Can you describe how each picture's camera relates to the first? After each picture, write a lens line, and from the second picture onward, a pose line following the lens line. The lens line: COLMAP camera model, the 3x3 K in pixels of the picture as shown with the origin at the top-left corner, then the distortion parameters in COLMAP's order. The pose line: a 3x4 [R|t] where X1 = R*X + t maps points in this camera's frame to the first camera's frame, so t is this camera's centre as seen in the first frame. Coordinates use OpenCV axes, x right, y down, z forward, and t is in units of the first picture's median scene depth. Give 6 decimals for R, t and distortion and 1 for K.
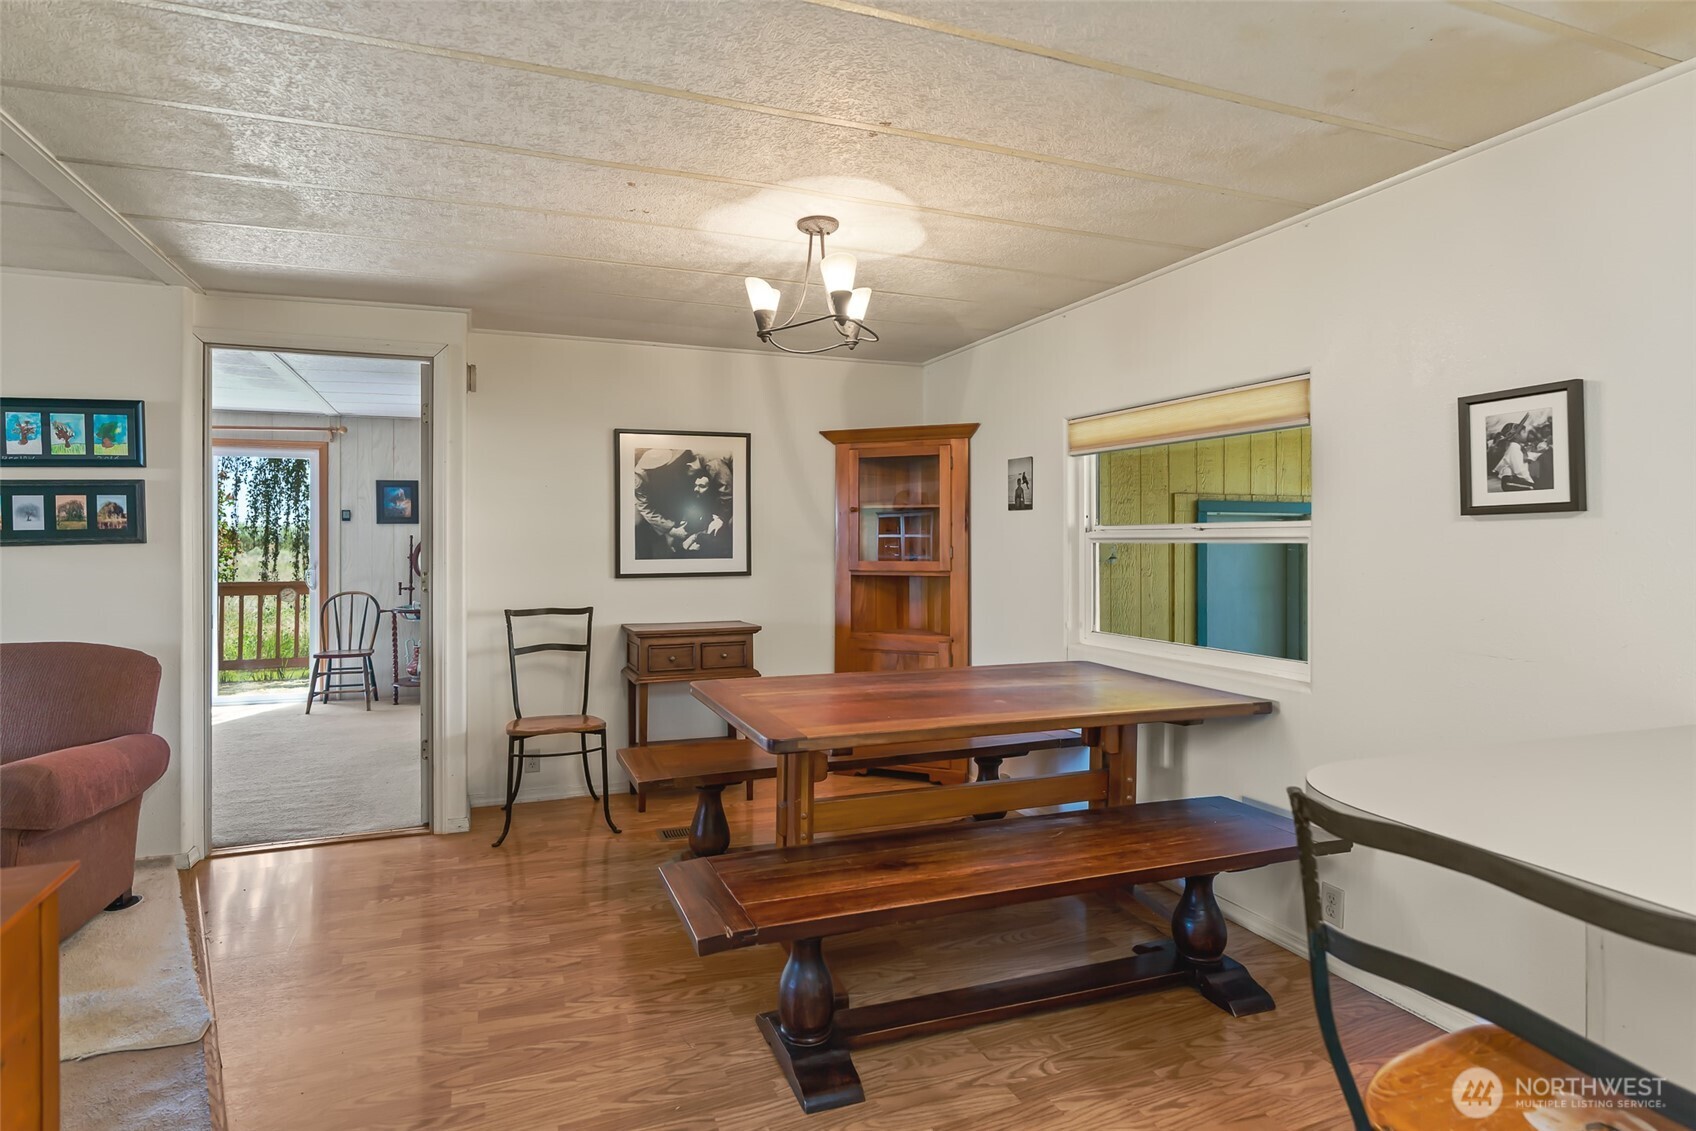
lens RADIAL K [[865.4, 0, 774.2], [0, 865.4, 538.4], [0, 0, 1]] dist [-0.004022, 0.001595]
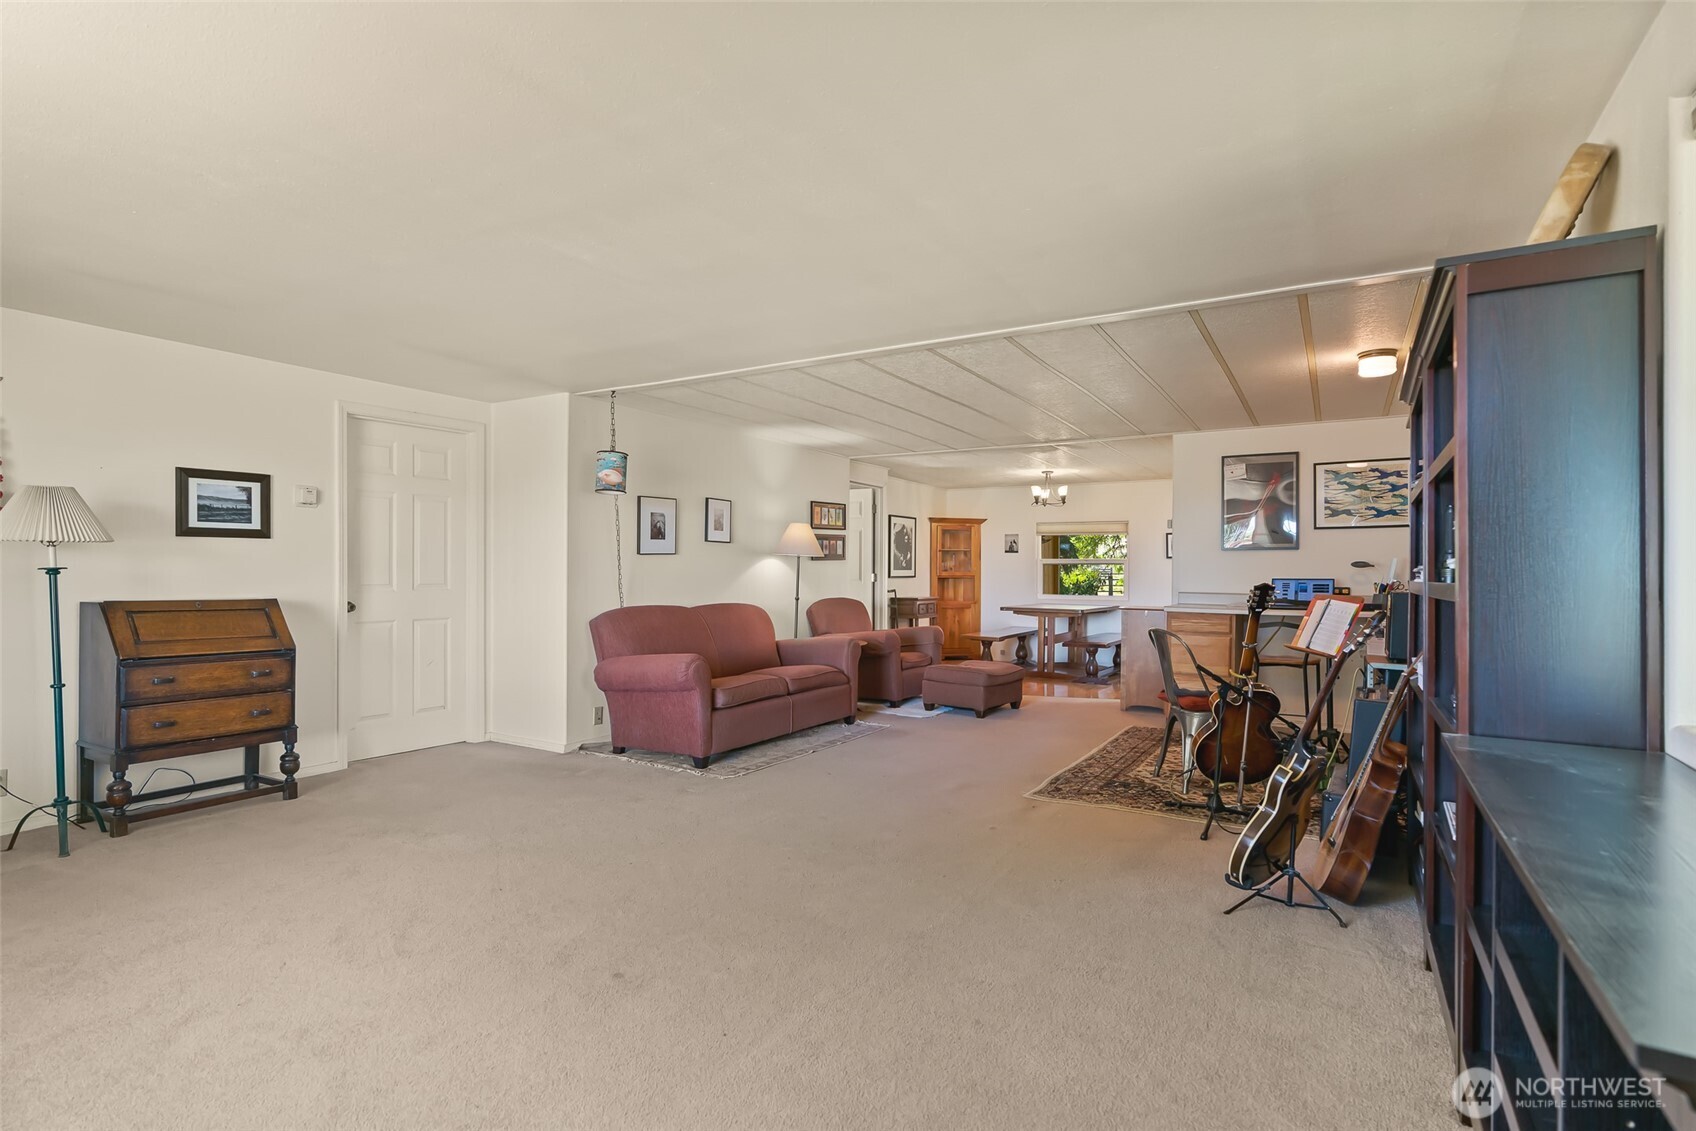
lens RADIAL K [[841.5, 0, 836.5], [0, 841.5, 570.6], [0, 0, 1]] dist [0.003105, 0.001540]
pose [[0.749805, 0.004533, 0.661643, -1.893166], [-0.006087, 0.999981, 0.000047, 0.027735], [-0.661631, -0.004062, 0.749819, -0.652860]]
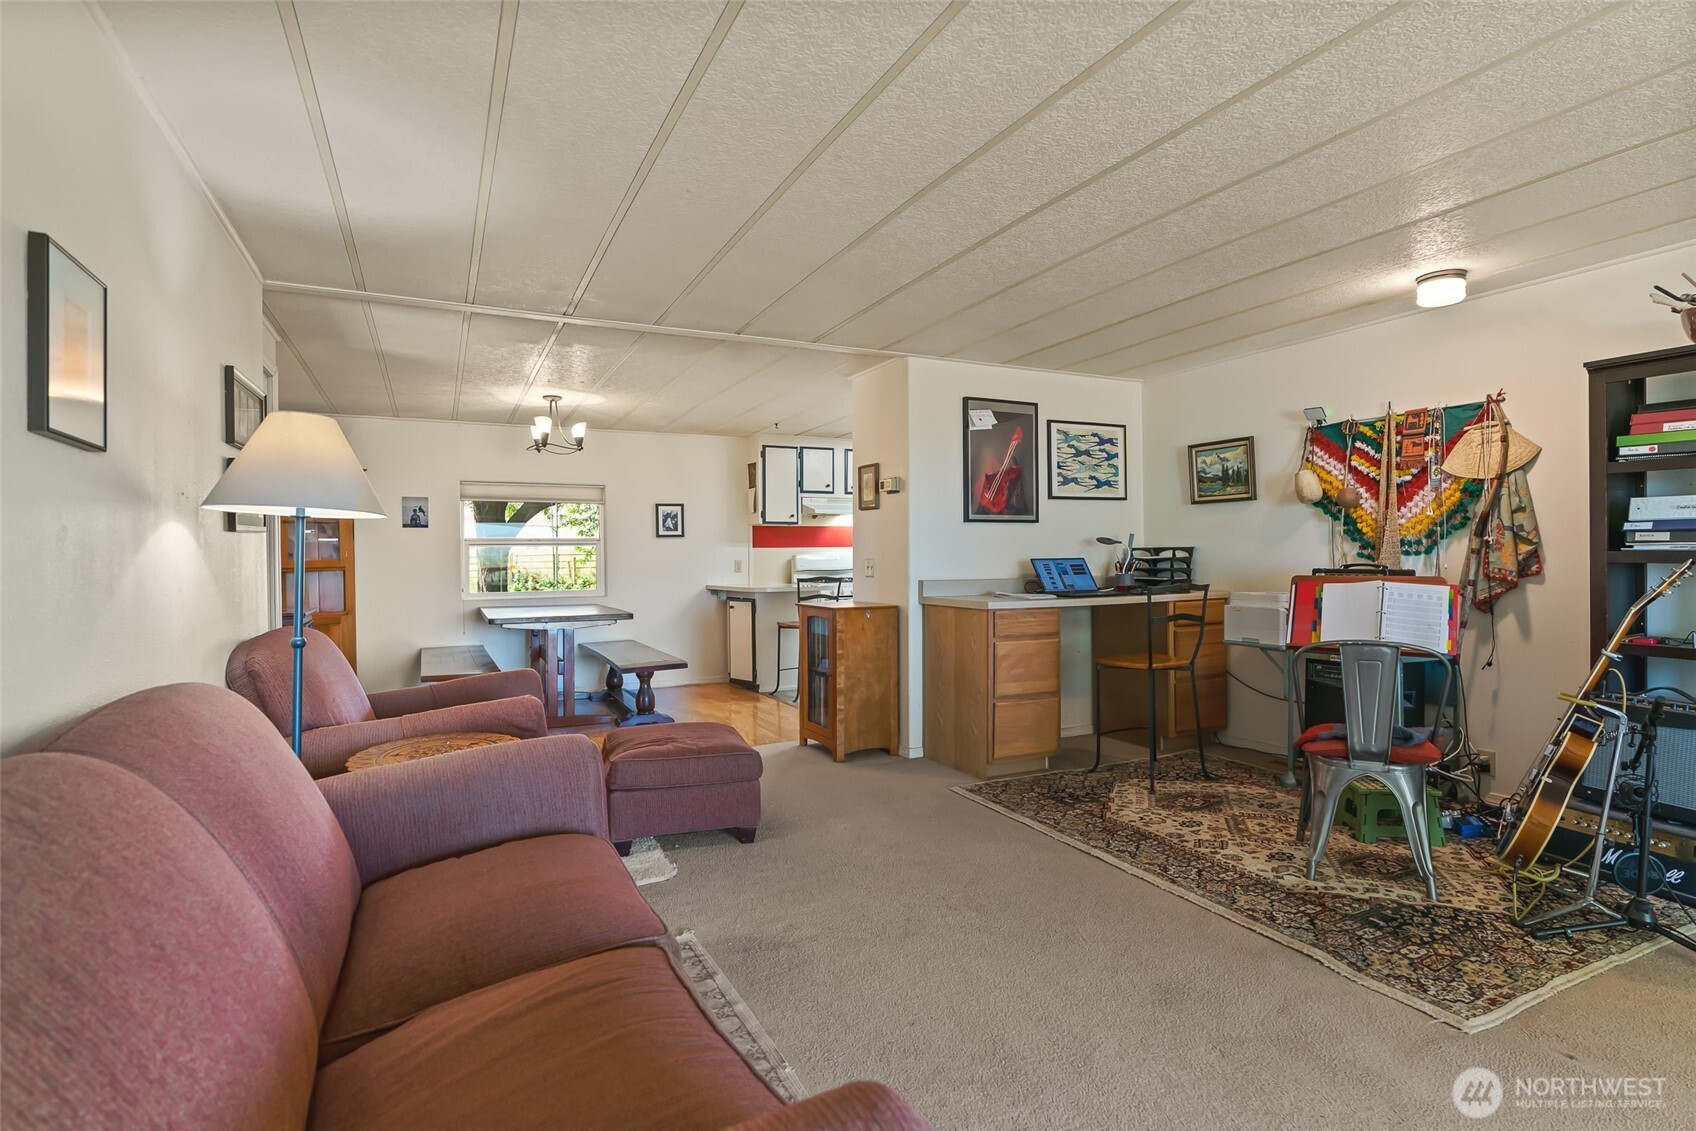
lens RADIAL K [[841.5, 0, 867.9], [0, 841.5, 560.2], [0, 0, 1]] dist [0.003105, 0.001540]
pose [[-0.155970, -0.003279, 0.987756, -1.456616], [0.009409, 0.999944, 0.004805, 0.031143], [-0.987717, 0.010044, -0.155930, 0.365817]]
